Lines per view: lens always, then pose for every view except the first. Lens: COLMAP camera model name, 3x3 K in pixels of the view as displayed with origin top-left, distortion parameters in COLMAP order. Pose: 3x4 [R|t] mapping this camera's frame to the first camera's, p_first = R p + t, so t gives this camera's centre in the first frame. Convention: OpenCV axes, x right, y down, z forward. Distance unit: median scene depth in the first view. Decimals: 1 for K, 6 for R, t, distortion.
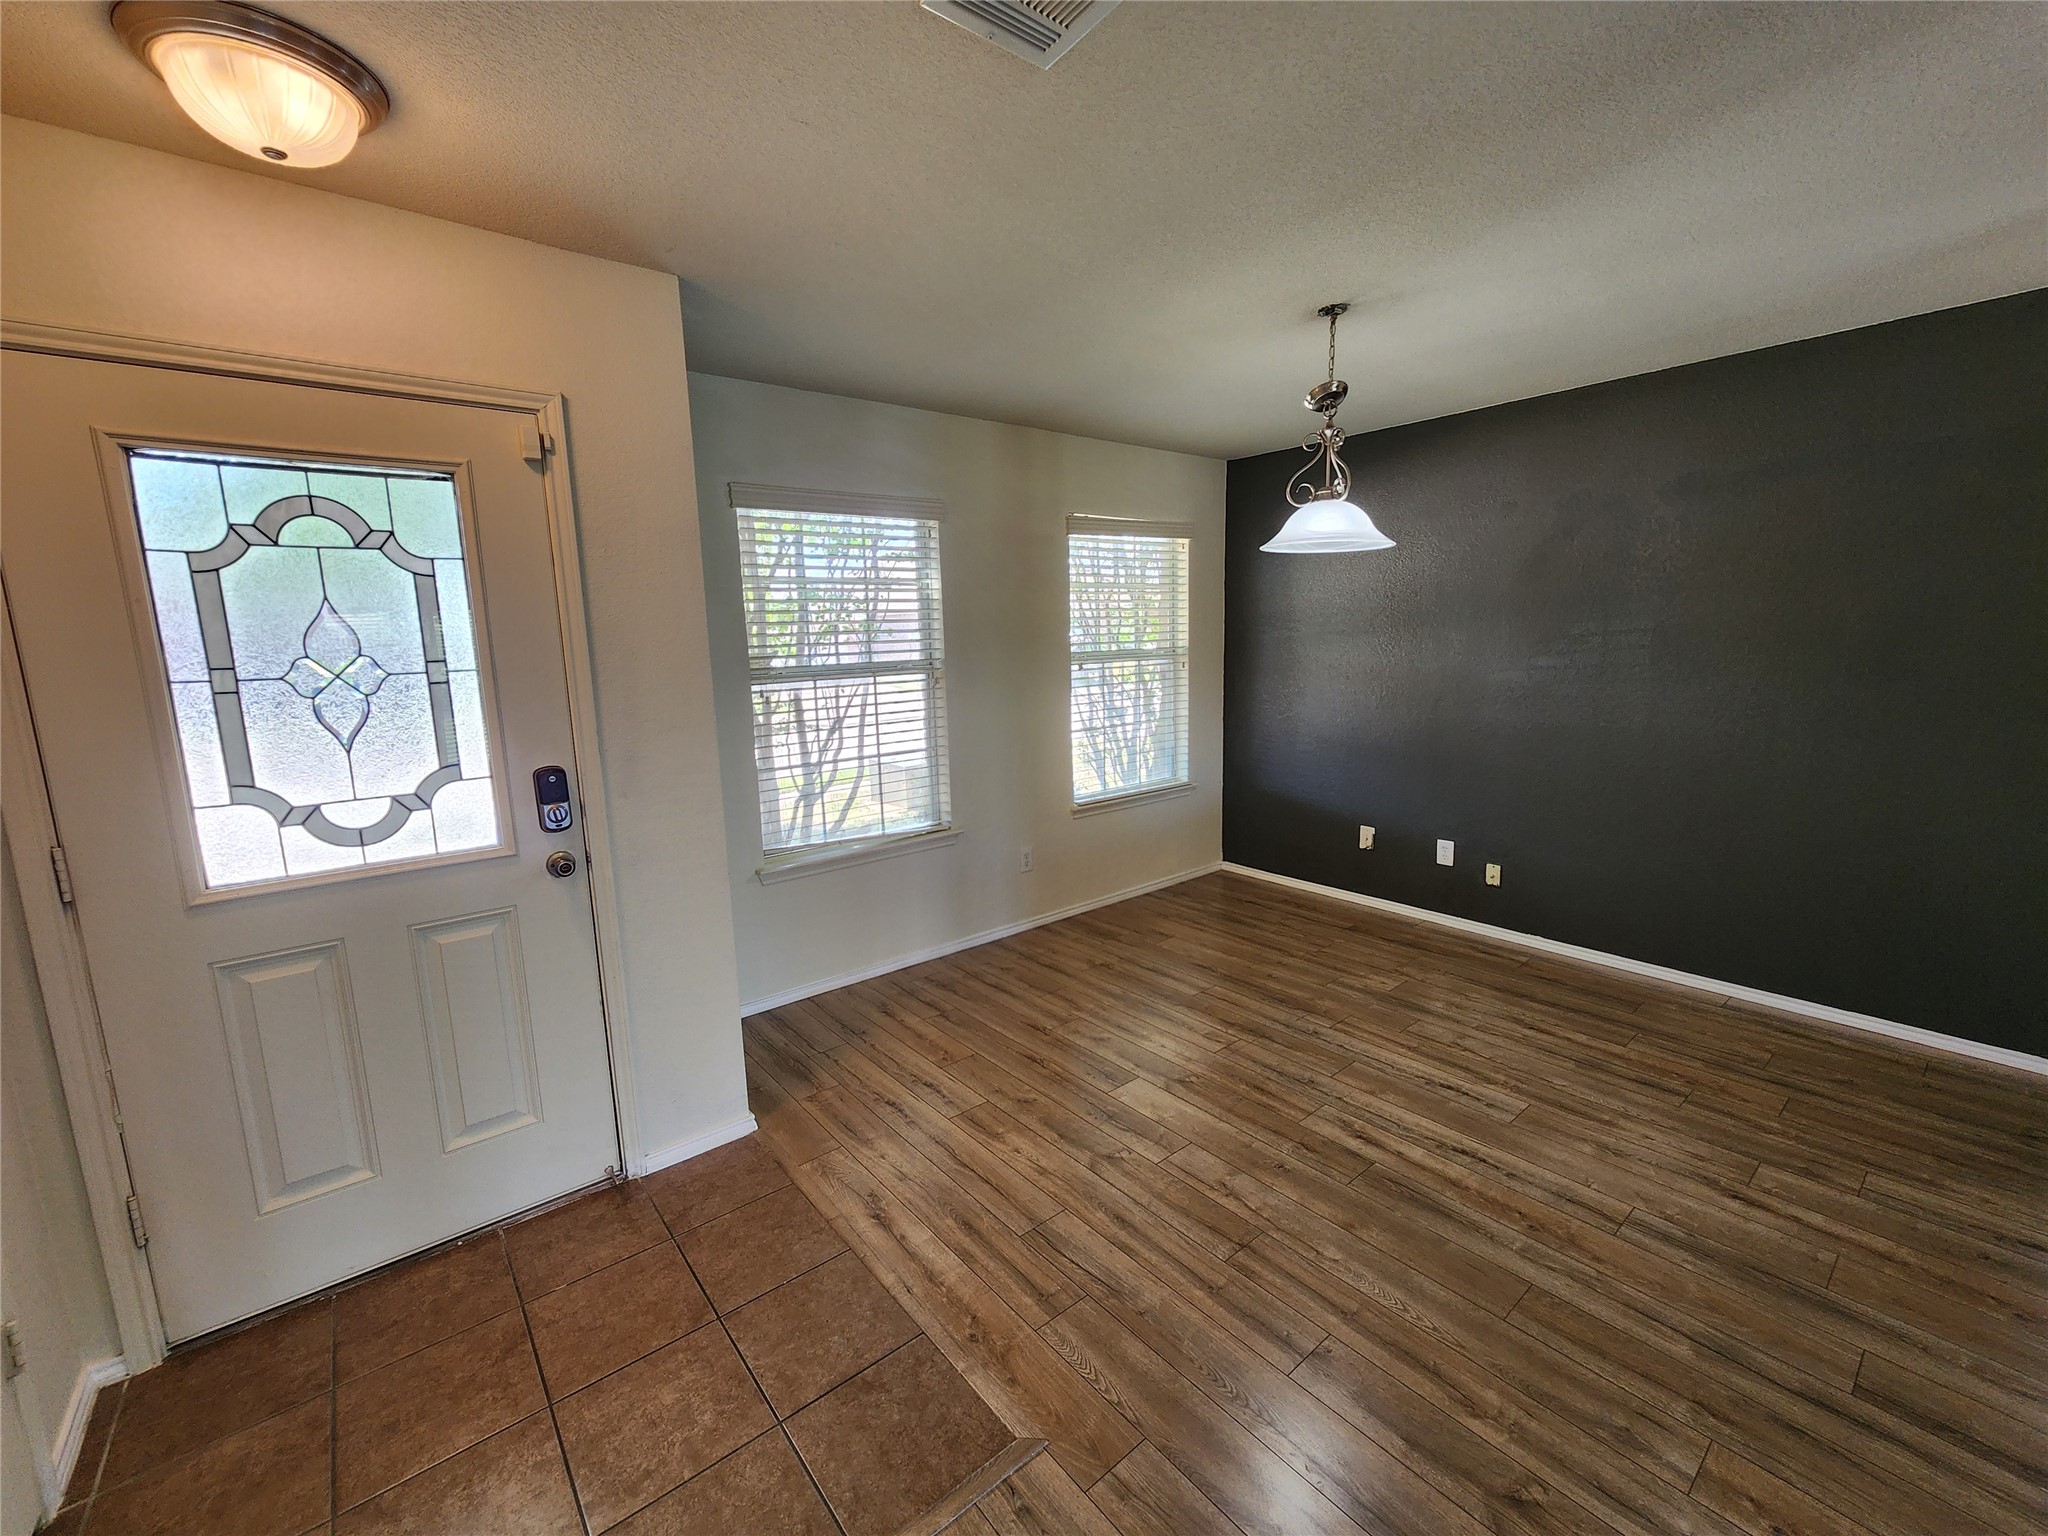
lens RADIAL K [[841.0, 0, 1026.6], [0, 841.0, 764.6], [0, 0, 1]] dist [-0.001783, 0.000555]
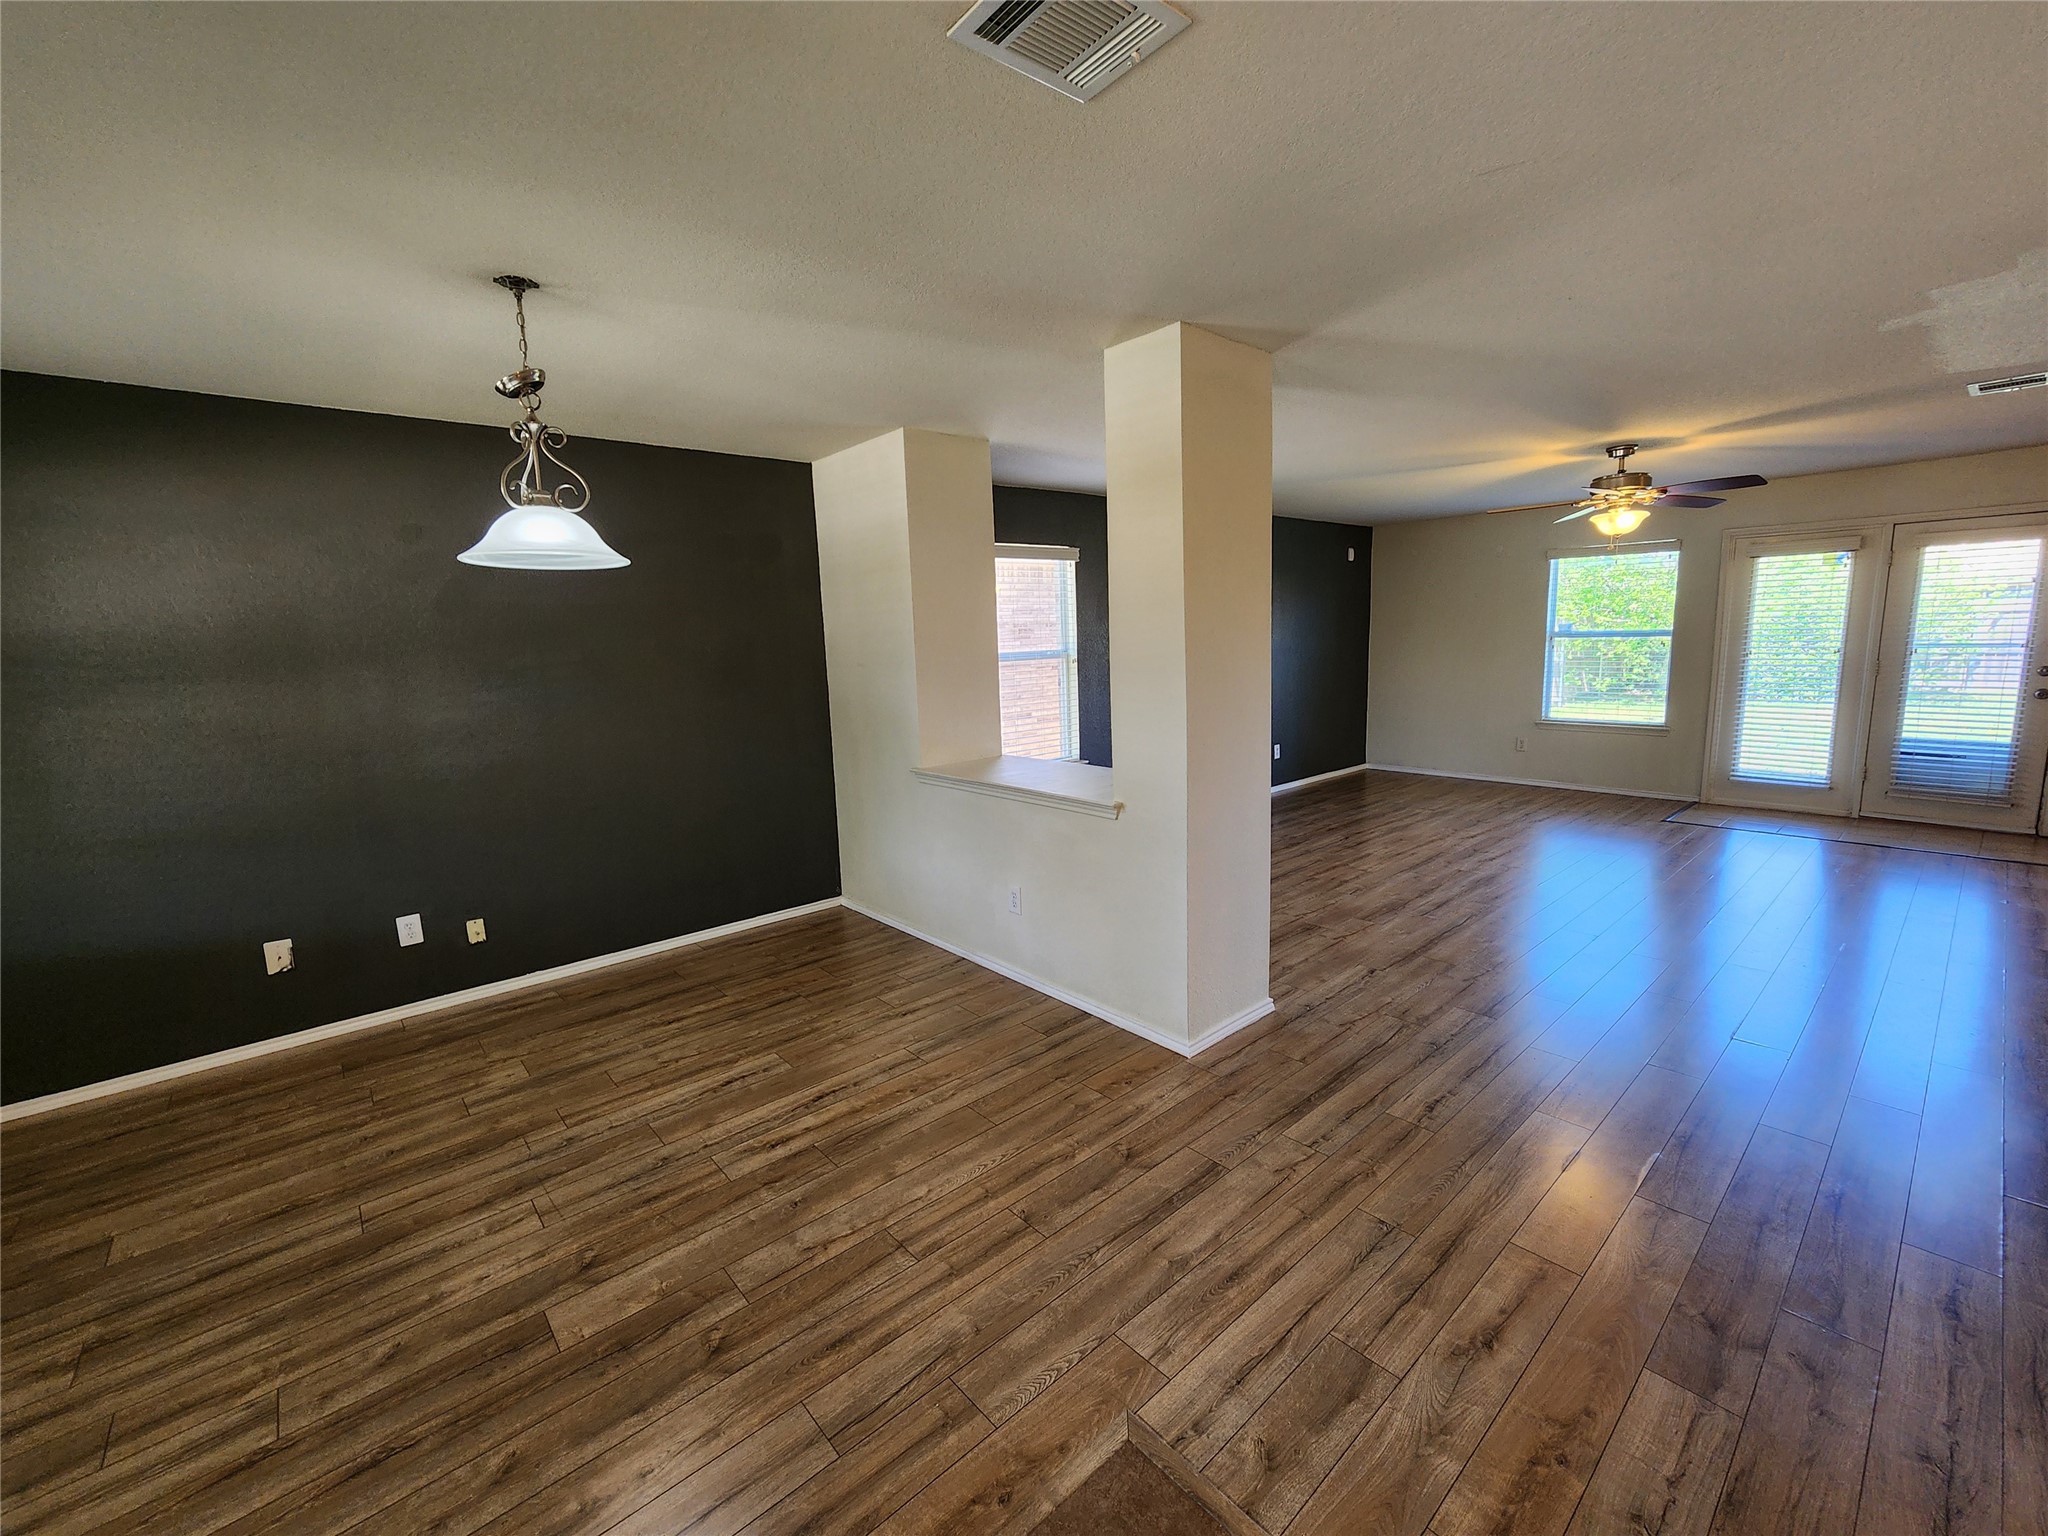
lens RADIAL K [[841.0, 0, 1026.6], [0, 841.0, 764.6], [0, 0, 1]] dist [-0.001783, 0.000555]
pose [[-0.024881, -0.129615, 0.991252, -0.524584], [0.192560, 0.972369, 0.131979, -0.077878], [-0.980970, 0.194159, 0.000765, 0.564076]]
